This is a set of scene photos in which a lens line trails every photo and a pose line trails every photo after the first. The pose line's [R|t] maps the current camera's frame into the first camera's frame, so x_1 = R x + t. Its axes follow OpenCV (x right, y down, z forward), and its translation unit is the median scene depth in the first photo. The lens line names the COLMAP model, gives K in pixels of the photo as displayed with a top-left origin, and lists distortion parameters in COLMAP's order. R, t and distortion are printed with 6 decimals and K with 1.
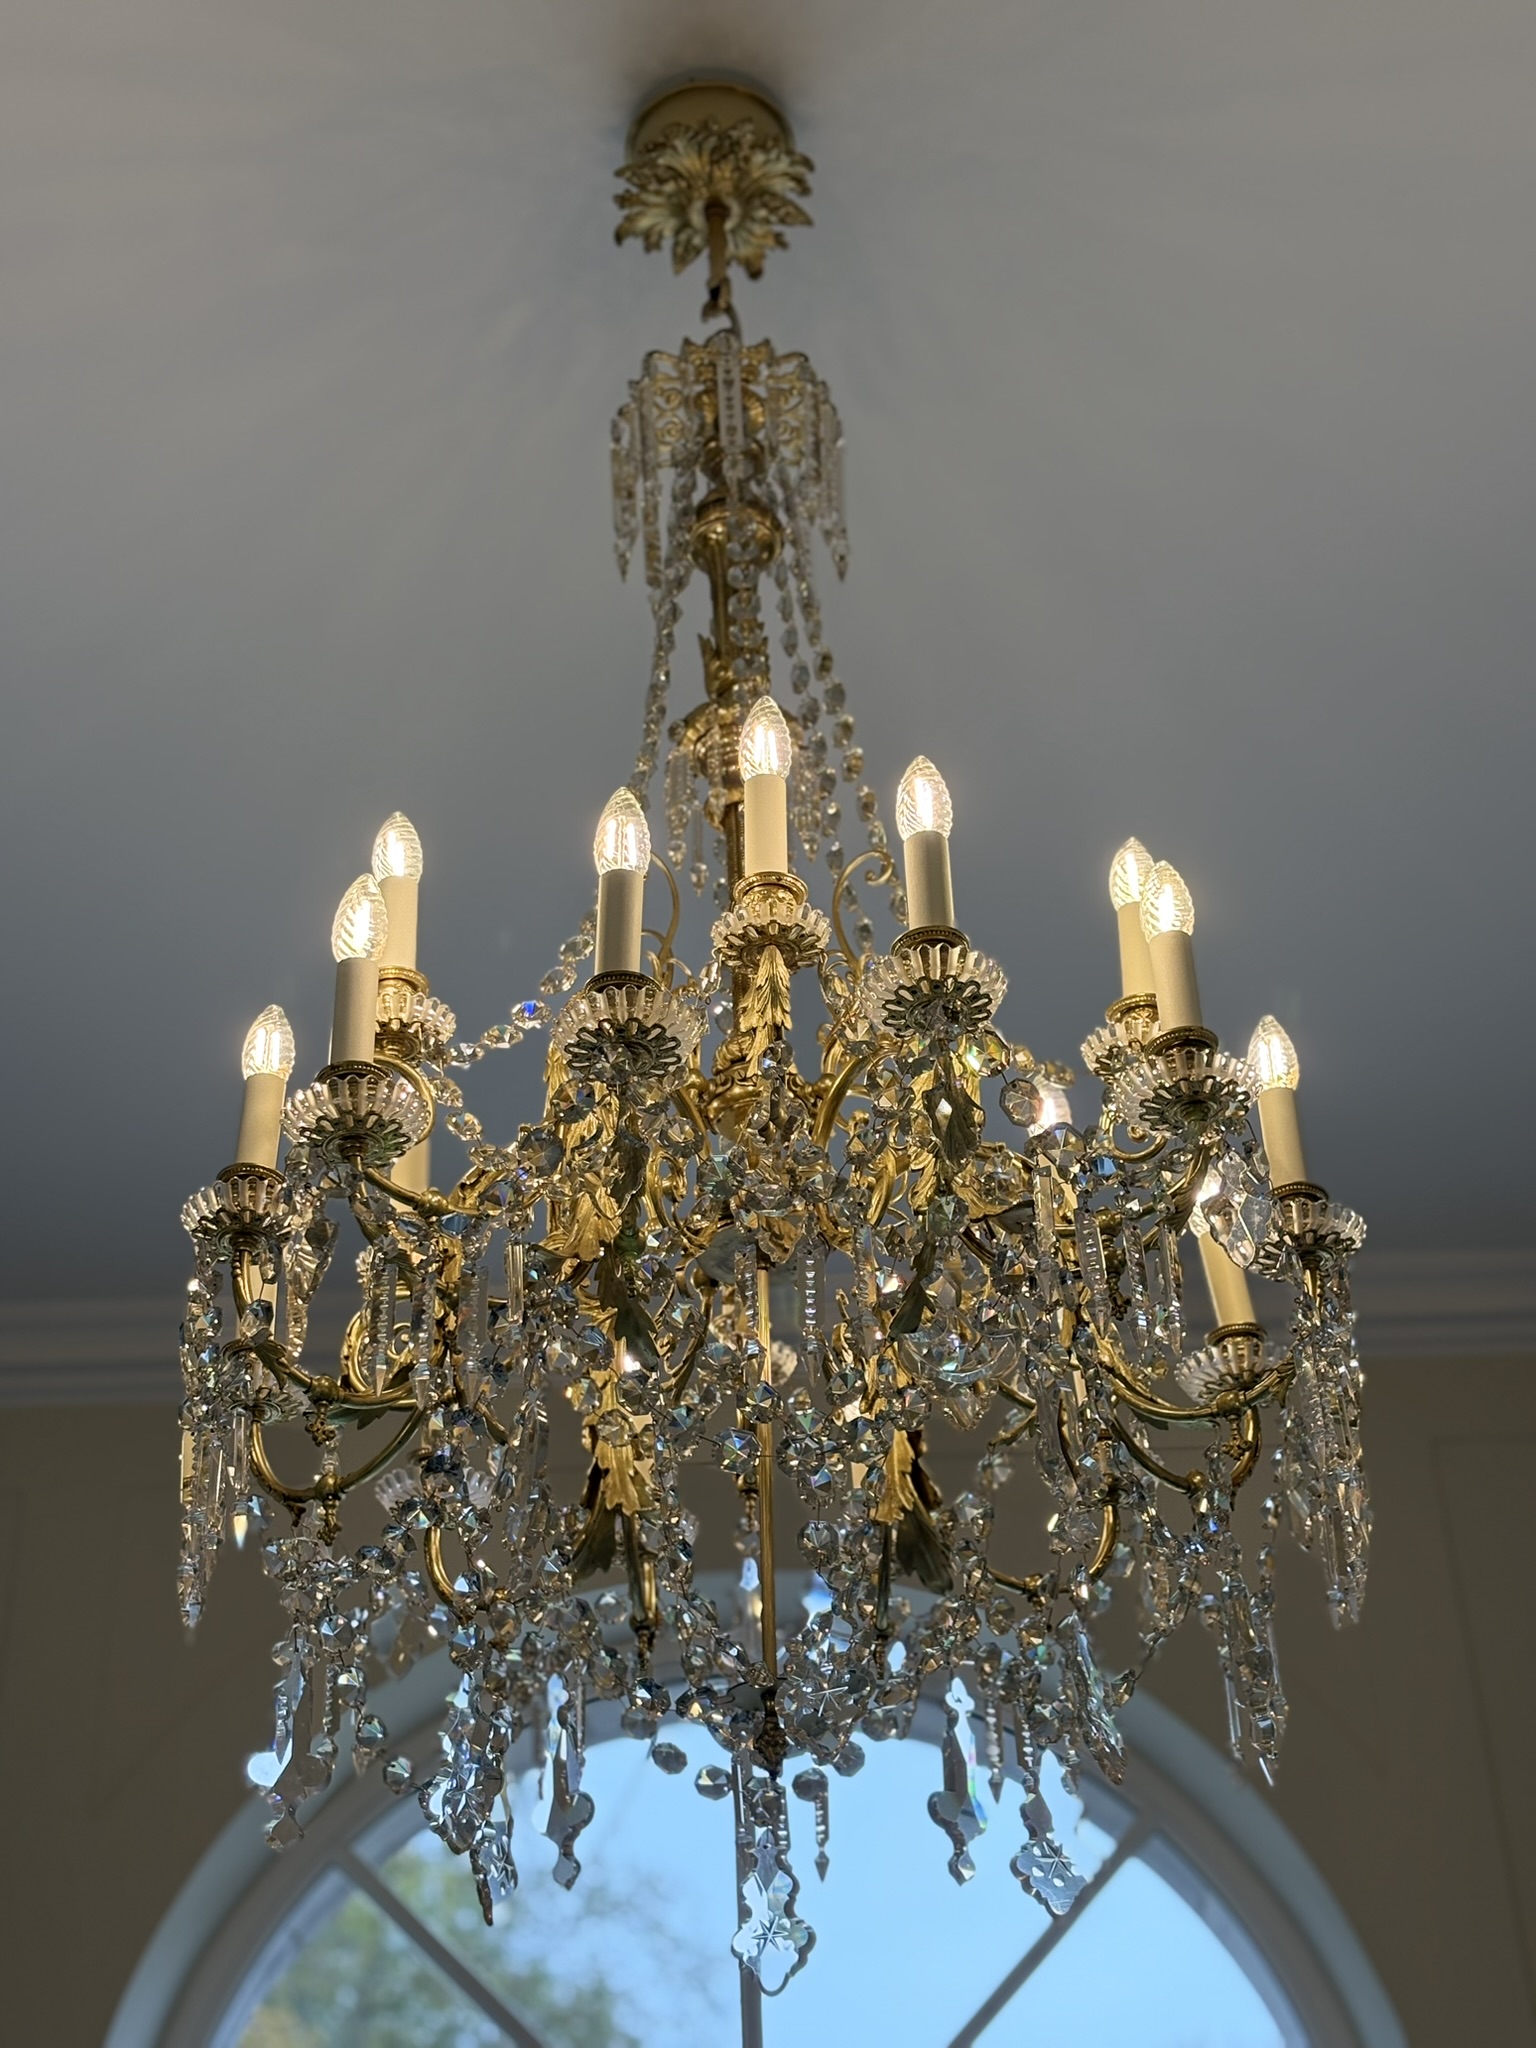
lens RADIAL K [[3120.3, 0, 781.9], [0, 3120.3, 1010.4], [0, 0, 1]] dist [-0.026841, 0.000000]
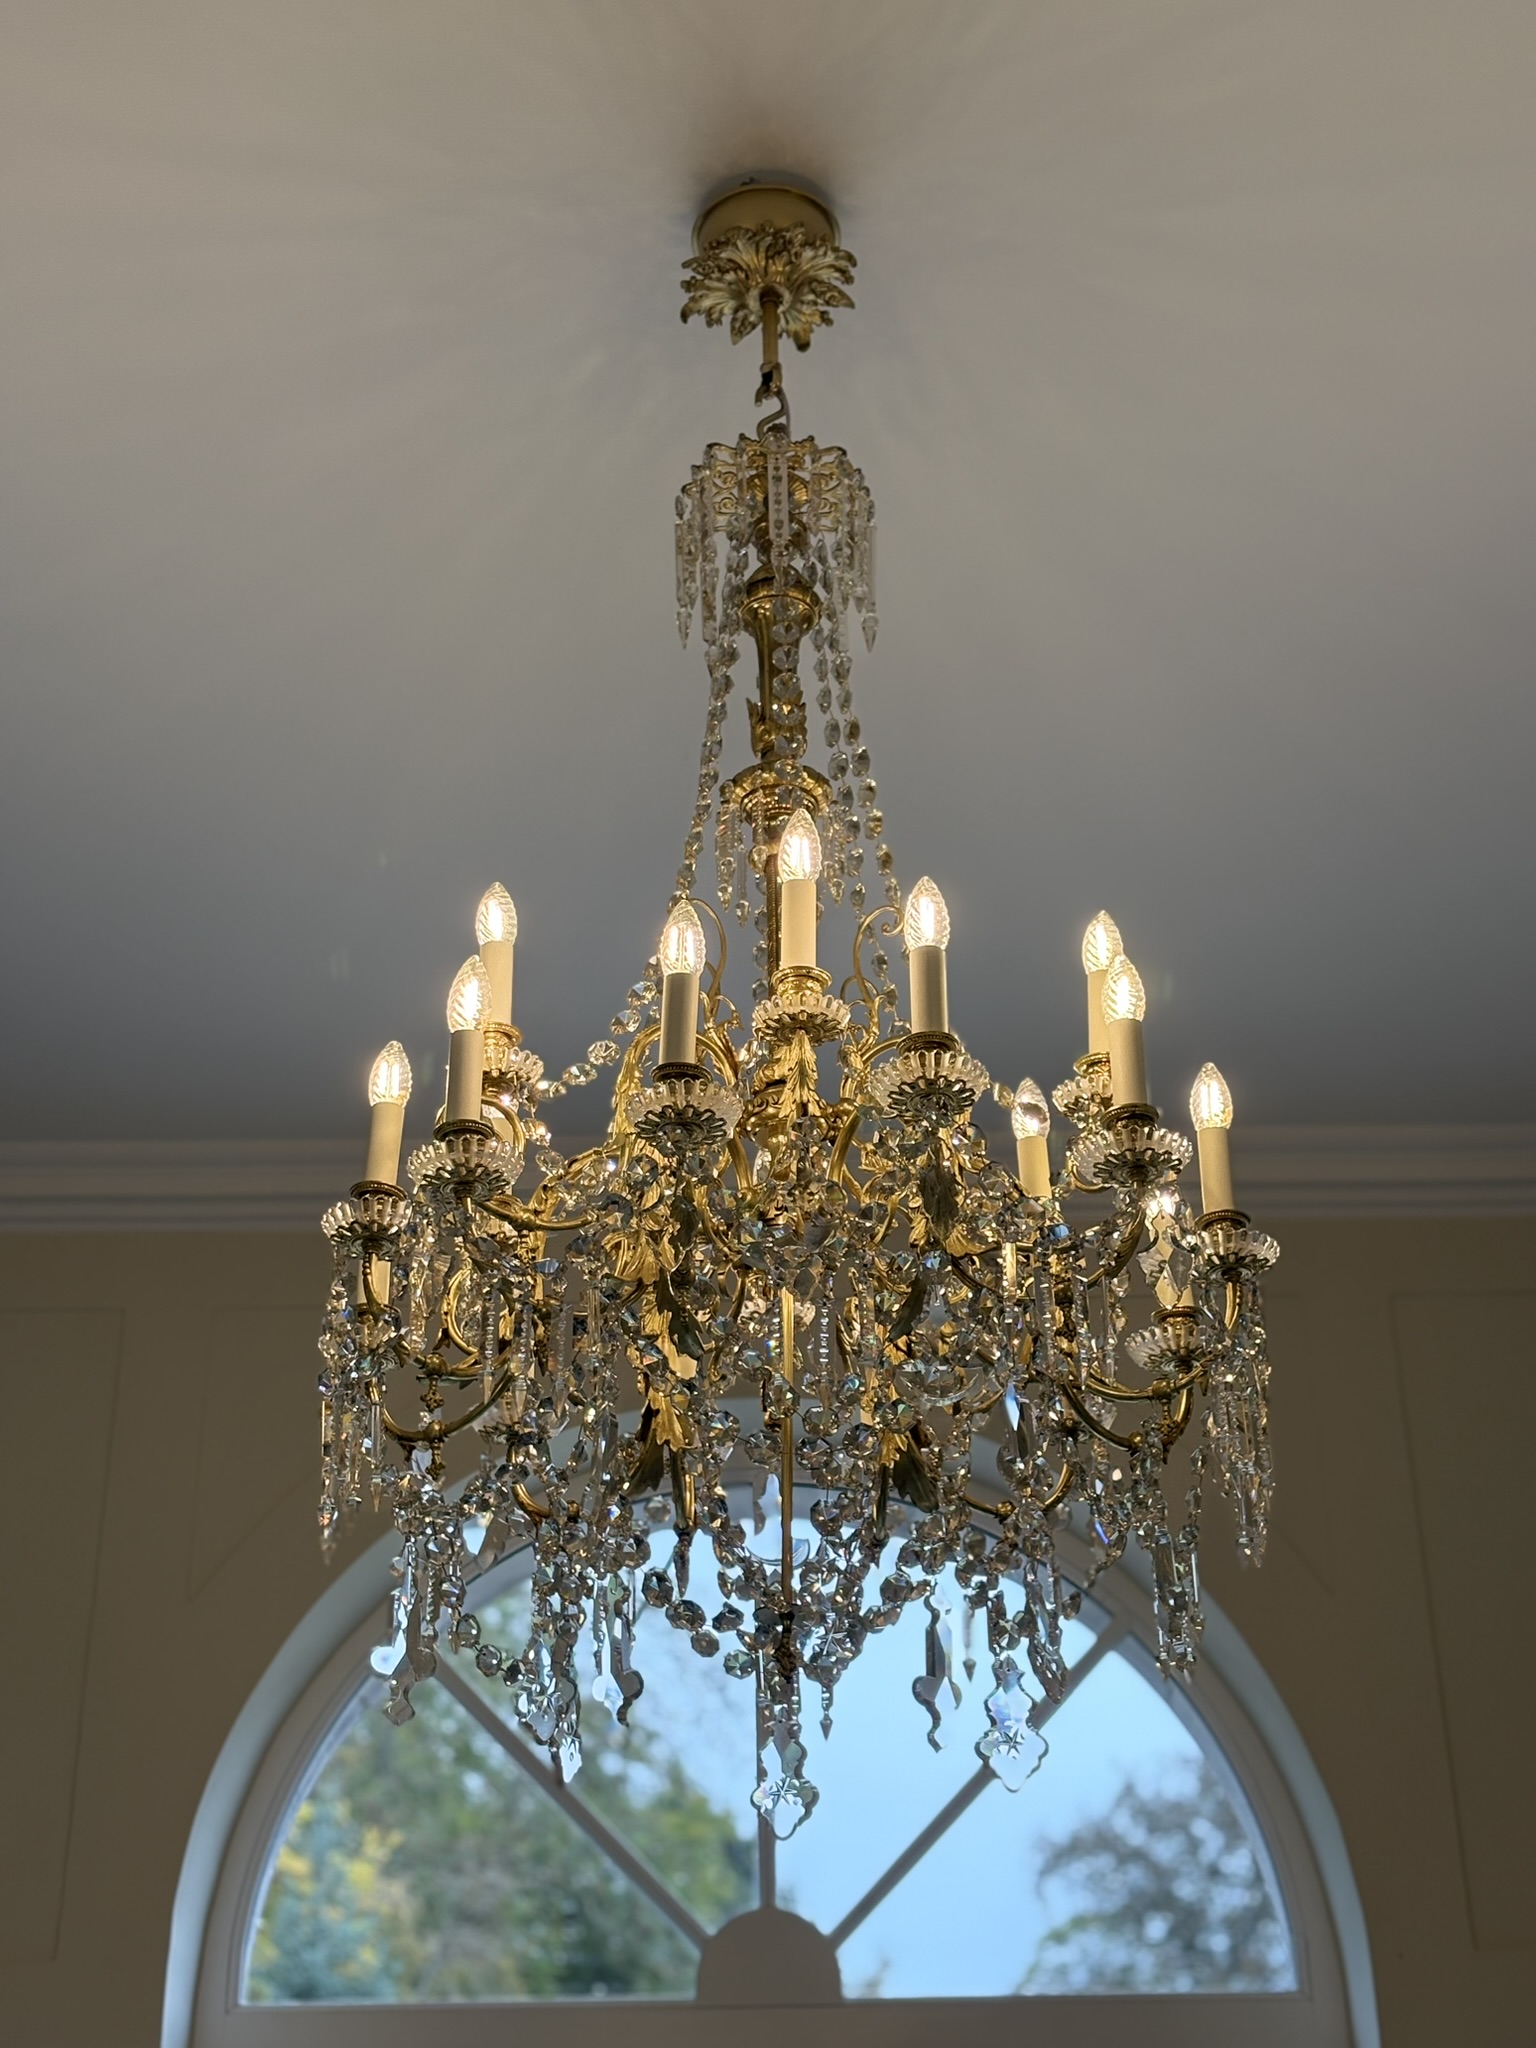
lens RADIAL K [[3120.3, 0, 756.5], [0, 3120.3, 1035.2], [0, 0, 1]] dist [-0.026841, 0.000000]
pose [[0.999562, 0.023500, -0.018015, 0.001229], [-0.021594, 0.994796, 0.099574, -0.129051], [0.020261, -0.099142, 0.994867, -0.214582]]
